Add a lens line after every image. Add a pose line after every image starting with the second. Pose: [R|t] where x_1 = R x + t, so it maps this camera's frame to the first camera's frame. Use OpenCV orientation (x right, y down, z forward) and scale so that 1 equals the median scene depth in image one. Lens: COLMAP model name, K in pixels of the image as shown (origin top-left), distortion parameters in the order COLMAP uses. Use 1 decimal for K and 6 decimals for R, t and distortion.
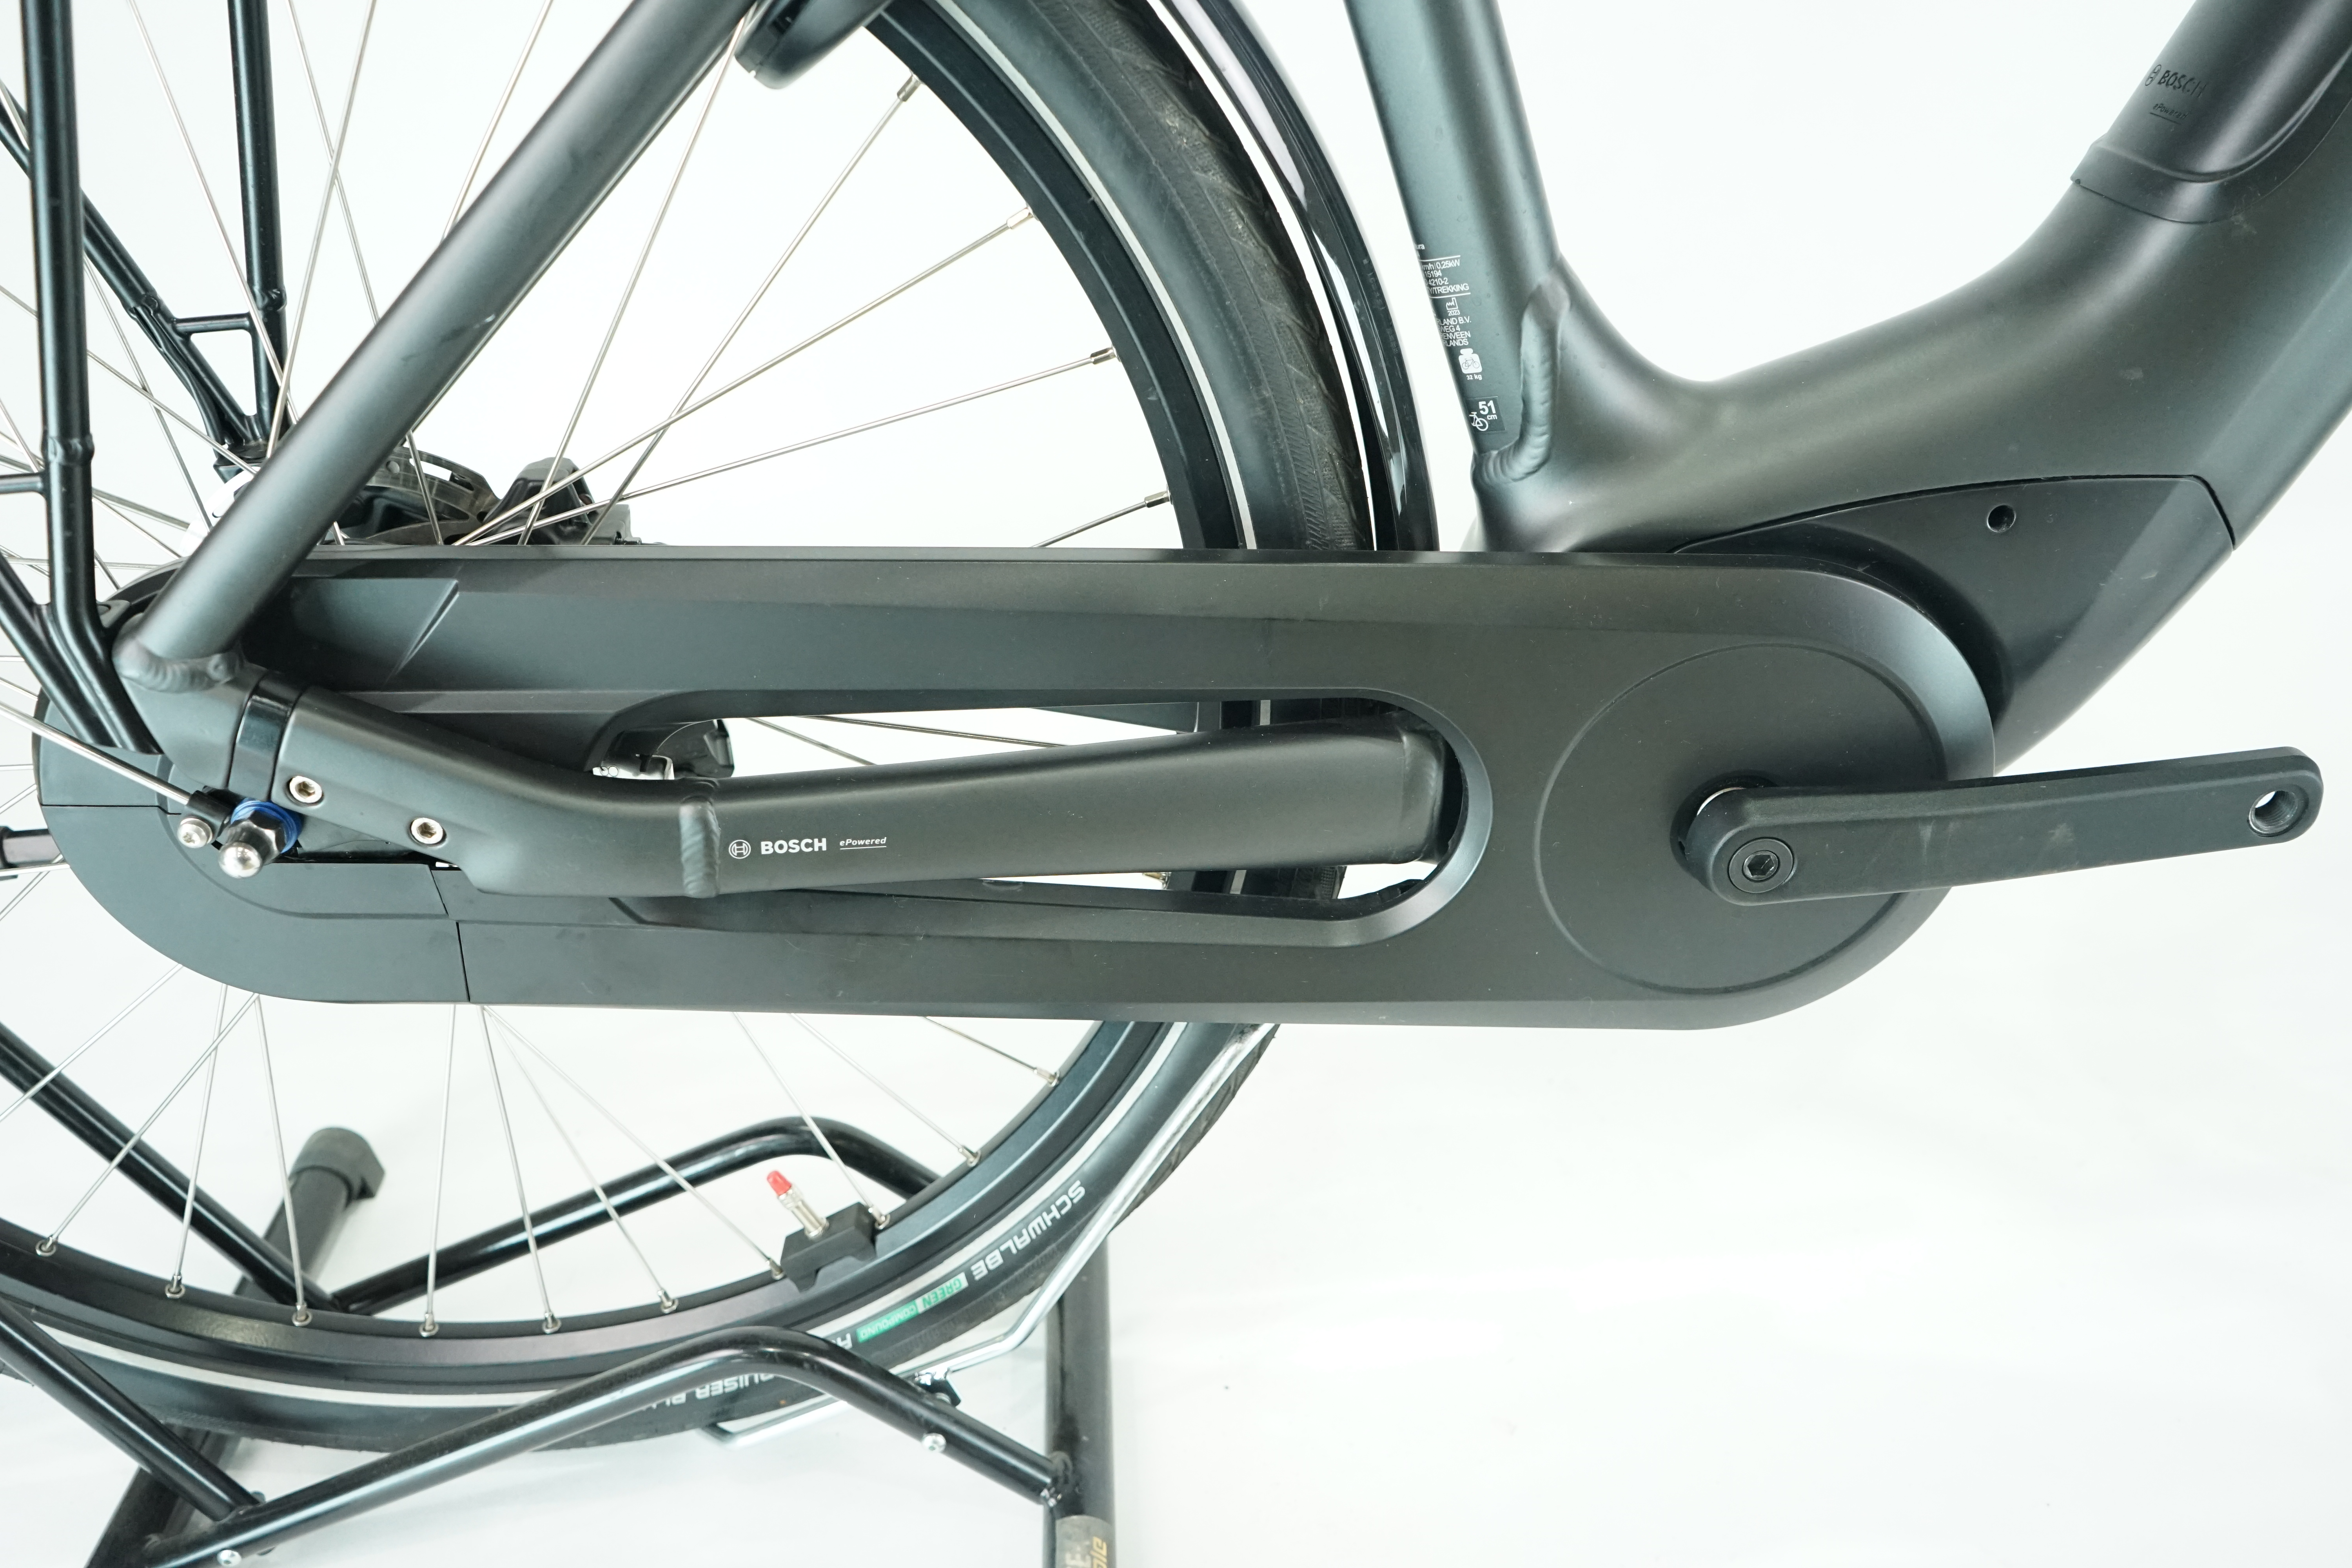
lens RADIAL K [[1899.1, 0, 1176.0], [0, 1899.1, 784.0], [0, 0, 1]] dist [-0.004030, -0.000321]
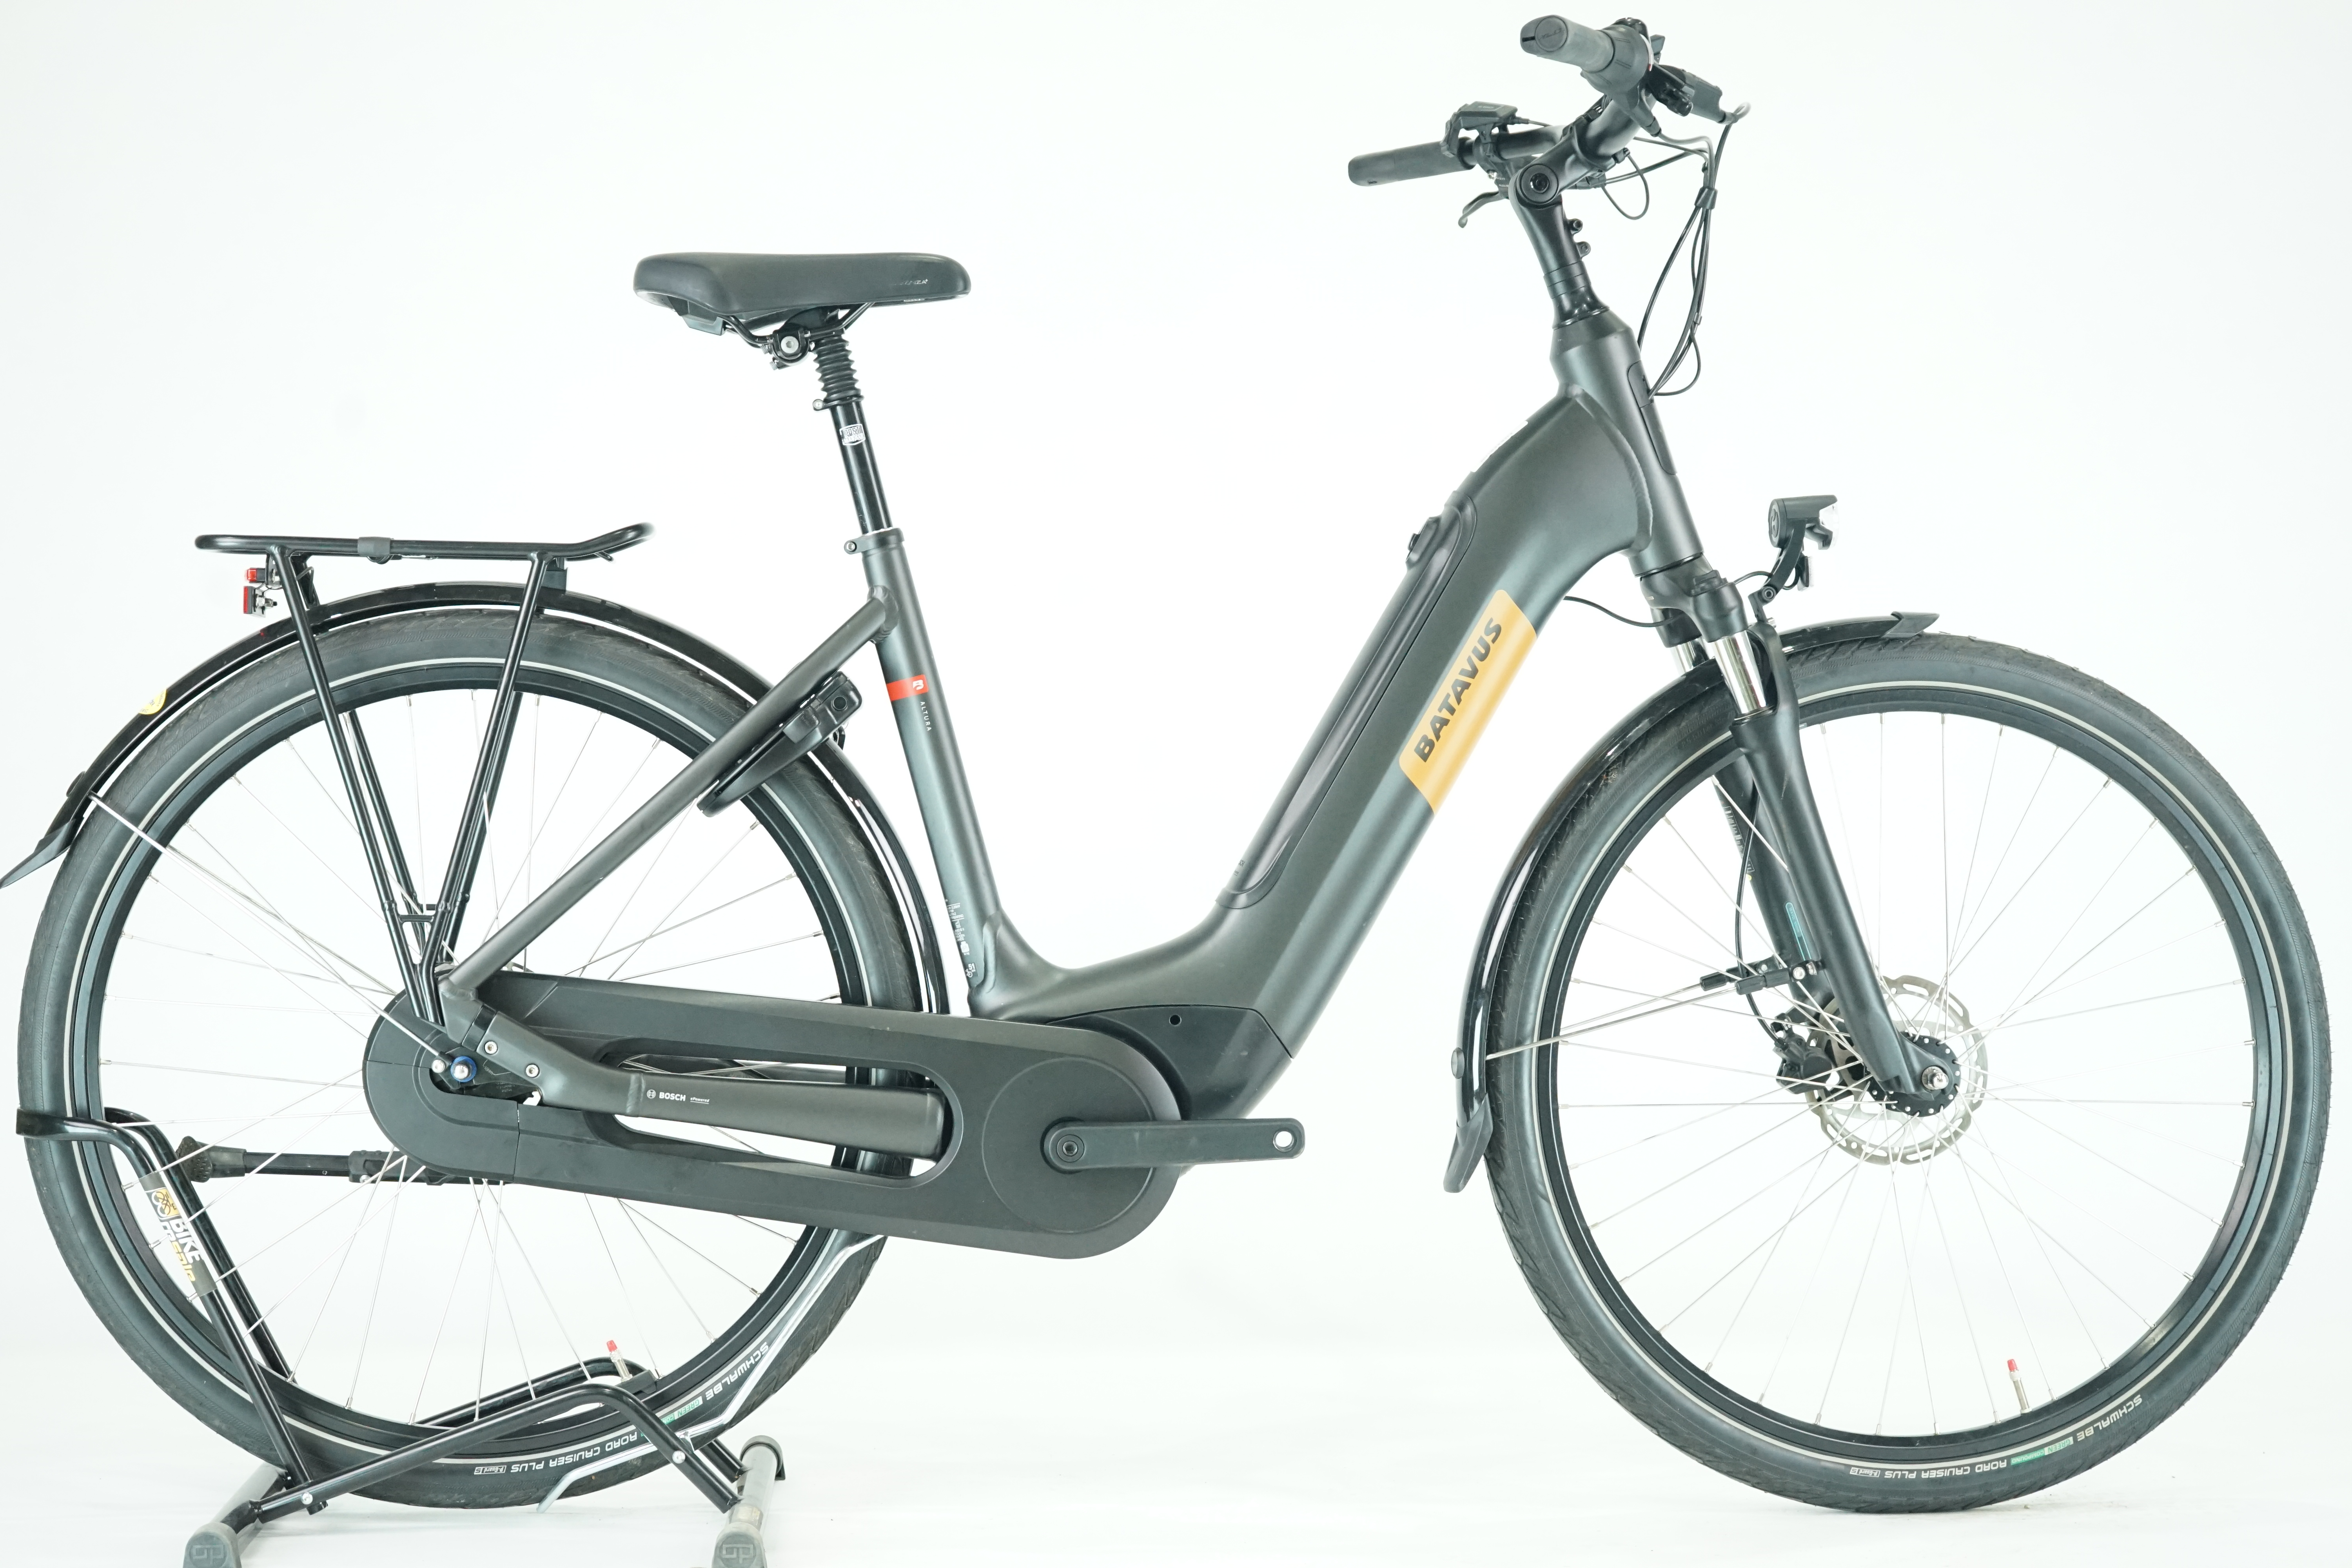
lens RADIAL K [[4156.8, 0, 1176.0], [0, 4156.8, 784.0], [0, 0, 1]] dist [-0.026193, -0.088673]
pose [[0.997060, 0.075994, 0.009791, 0.363852], [-0.062058, 0.875874, -0.478533, 2.193880], [-0.044941, 0.476518, 0.878015, -3.920493]]
